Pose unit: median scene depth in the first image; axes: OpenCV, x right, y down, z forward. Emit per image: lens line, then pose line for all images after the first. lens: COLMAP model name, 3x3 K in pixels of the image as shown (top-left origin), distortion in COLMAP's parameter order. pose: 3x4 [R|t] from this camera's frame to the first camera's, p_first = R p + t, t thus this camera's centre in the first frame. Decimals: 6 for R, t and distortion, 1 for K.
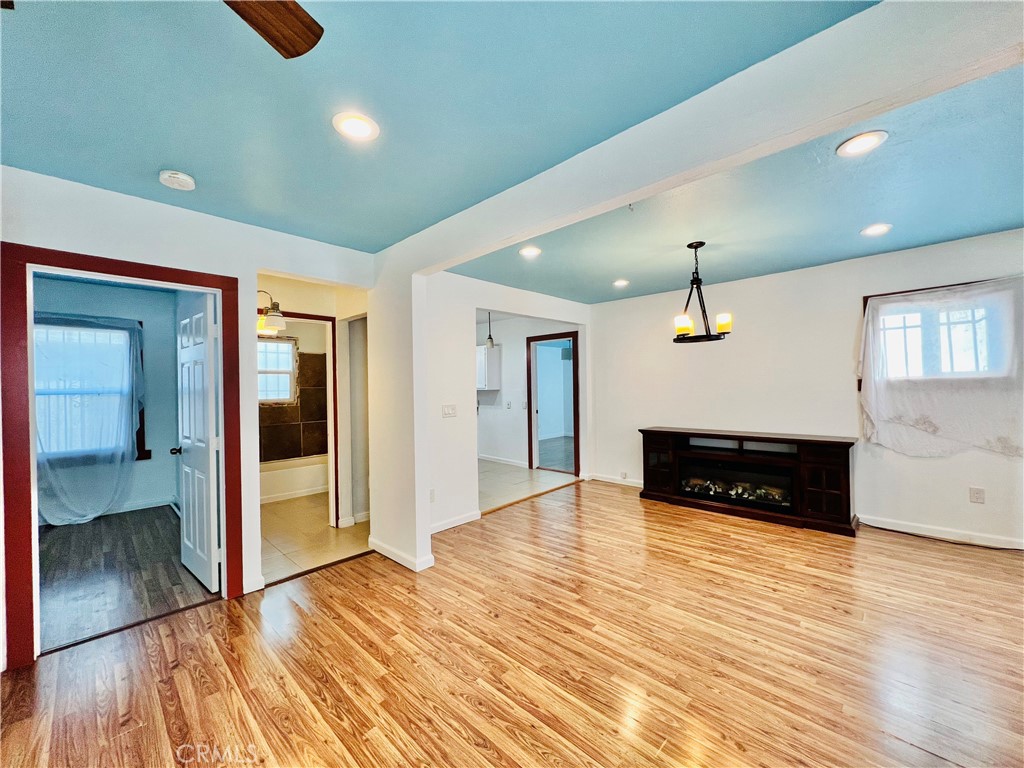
lens RADIAL K [[408.5, 0, 512.8], [0, 408.5, 384.6], [0, 0, 1]] dist [-0.001266, -0.000338]
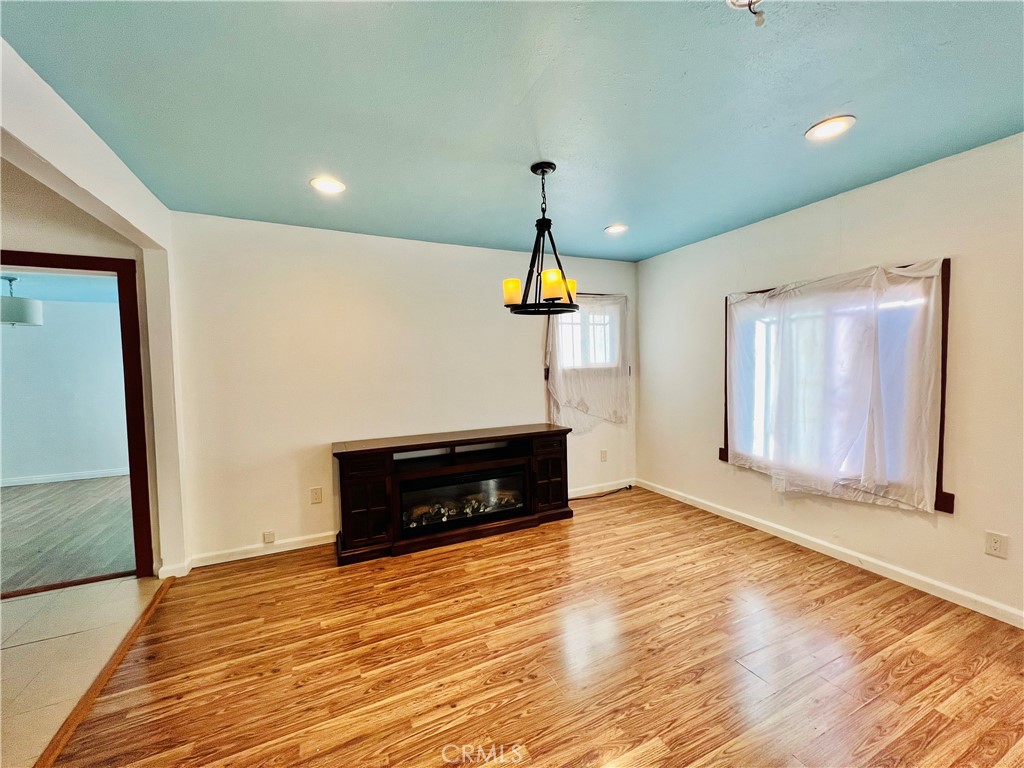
lens RADIAL K [[408.5, 0, 512.8], [0, 408.5, 384.6], [0, 0, 1]] dist [-0.001266, -0.000338]
pose [[0.361296, -0.034707, 0.931805, -0.208871], [0.009082, 0.999391, 0.033703, -0.008690], [-0.932407, -0.003714, 0.361391, 0.804590]]
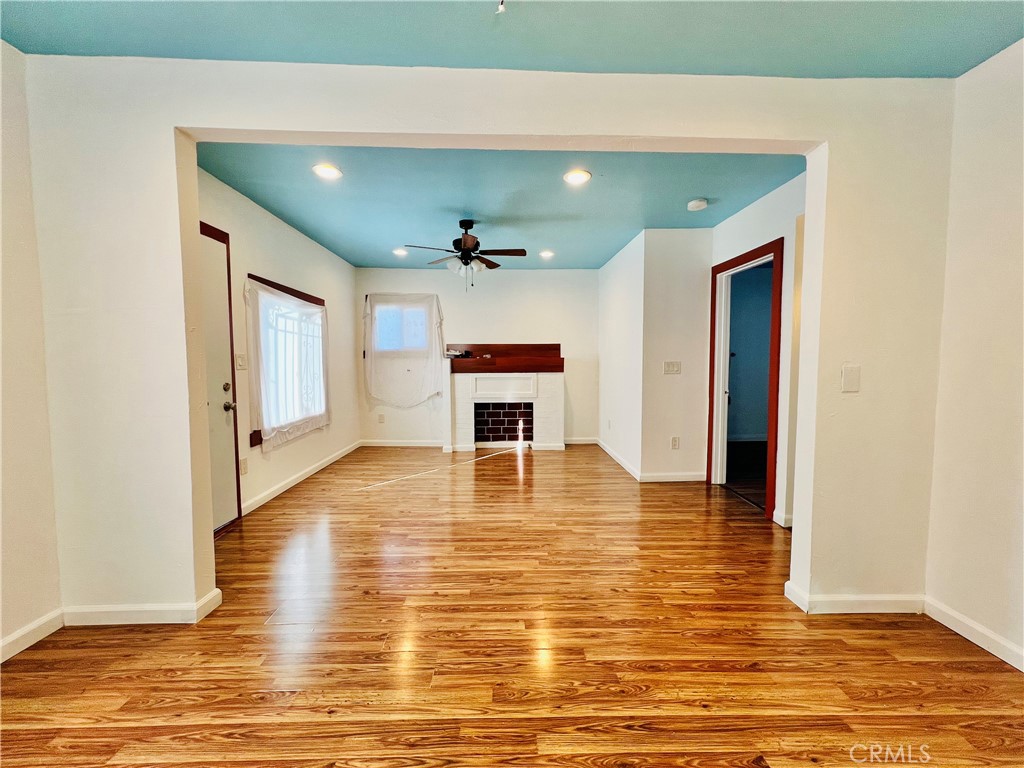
lens RADIAL K [[408.5, 0, 512.8], [0, 408.5, 384.6], [0, 0, 1]] dist [-0.001266, -0.000338]
pose [[-0.704533, 0.062498, -0.706914, 0.522740], [0.015872, 0.997253, 0.072348, 0.035235], [0.709494, 0.039752, -0.703590, 1.051031]]
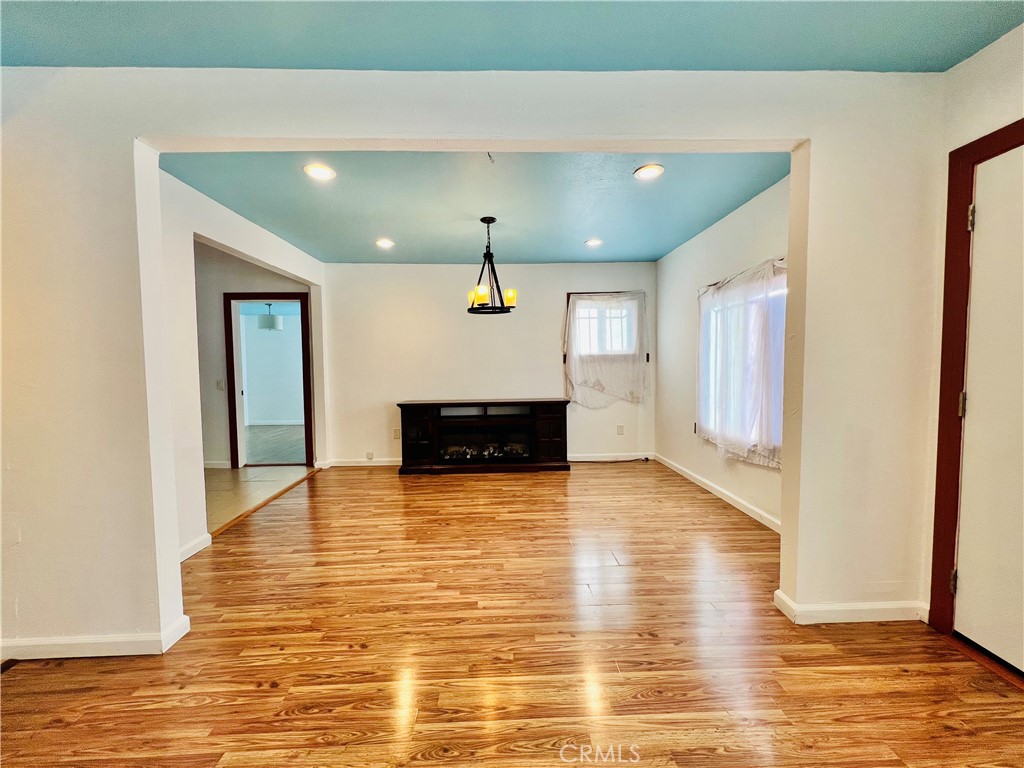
lens RADIAL K [[408.5, 0, 512.8], [0, 408.5, 384.6], [0, 0, 1]] dist [-0.001266, -0.000338]
pose [[0.697429, -0.026247, 0.716173, -0.270519], [-0.002273, 0.999243, 0.038834, 0.039708], [-0.716650, -0.028712, 0.696842, 0.211868]]
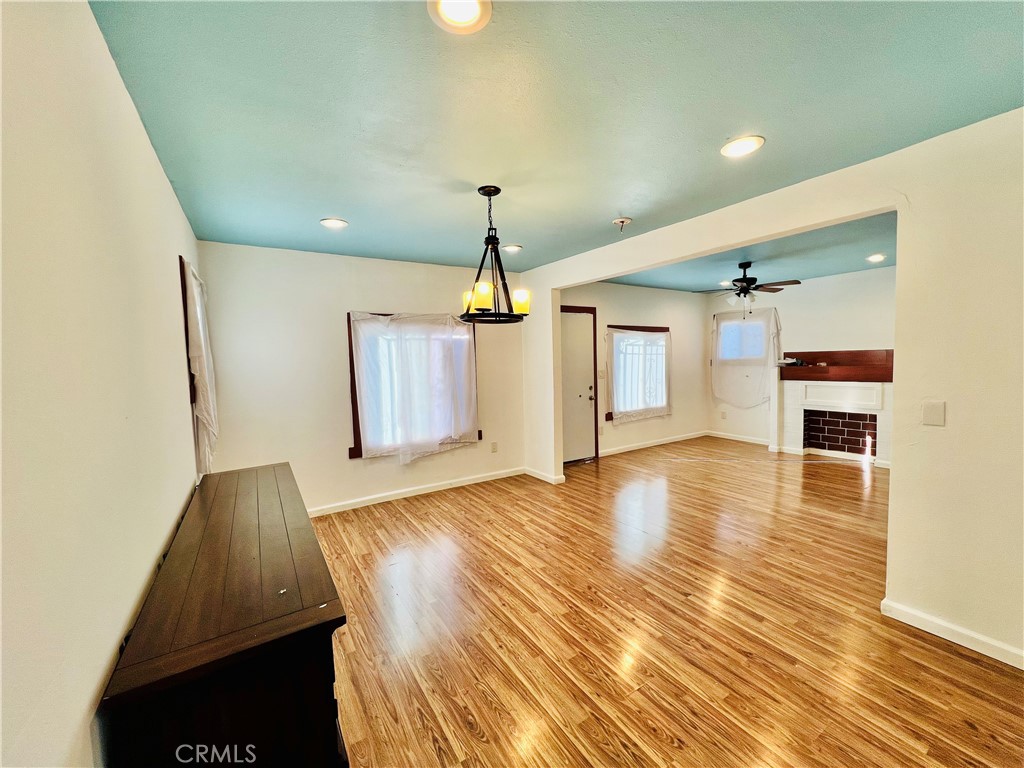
lens RADIAL K [[408.5, 0, 512.8], [0, 408.5, 384.6], [0, 0, 1]] dist [-0.001266, -0.000338]
pose [[-0.970879, 0.031229, 0.237526, 0.244268], [0.045803, 0.997375, 0.056088, -0.030862], [-0.235151, 0.065334, -0.969761, 1.736668]]
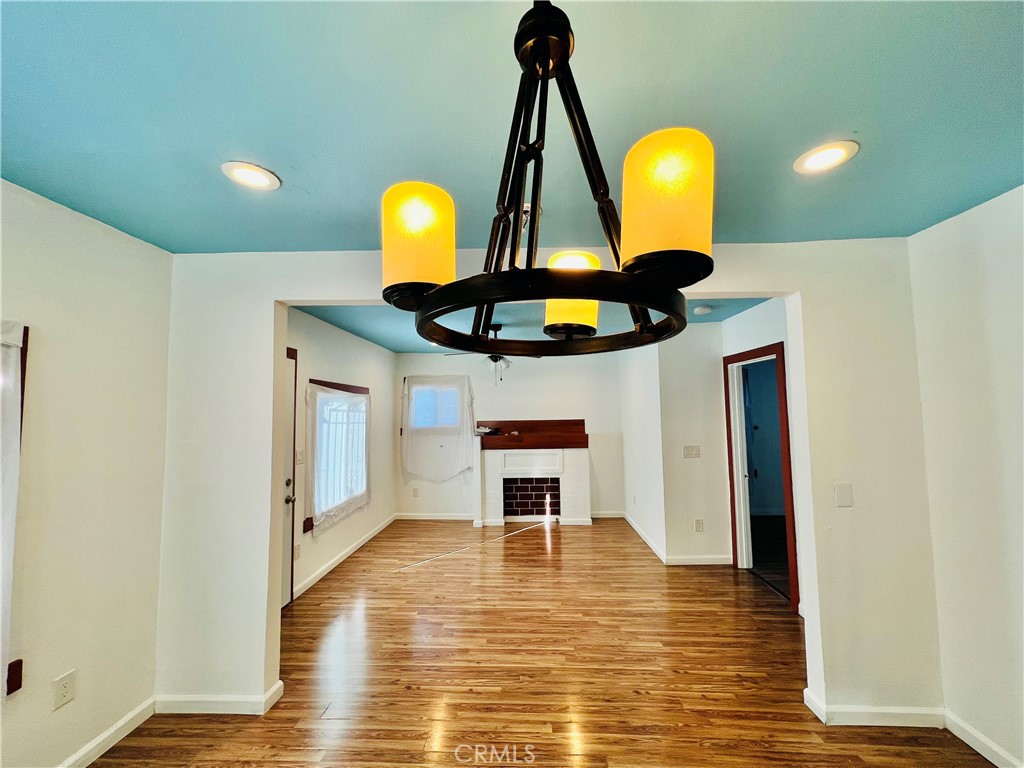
lens RADIAL K [[408.5, 0, 512.8], [0, 408.5, 384.6], [0, 0, 1]] dist [-0.001266, -0.000338]
pose [[-0.750415, -0.013970, -0.660819, 0.590470], [0.029463, 0.998076, -0.054557, -0.076159], [0.660310, -0.060410, -0.748559, 1.130924]]
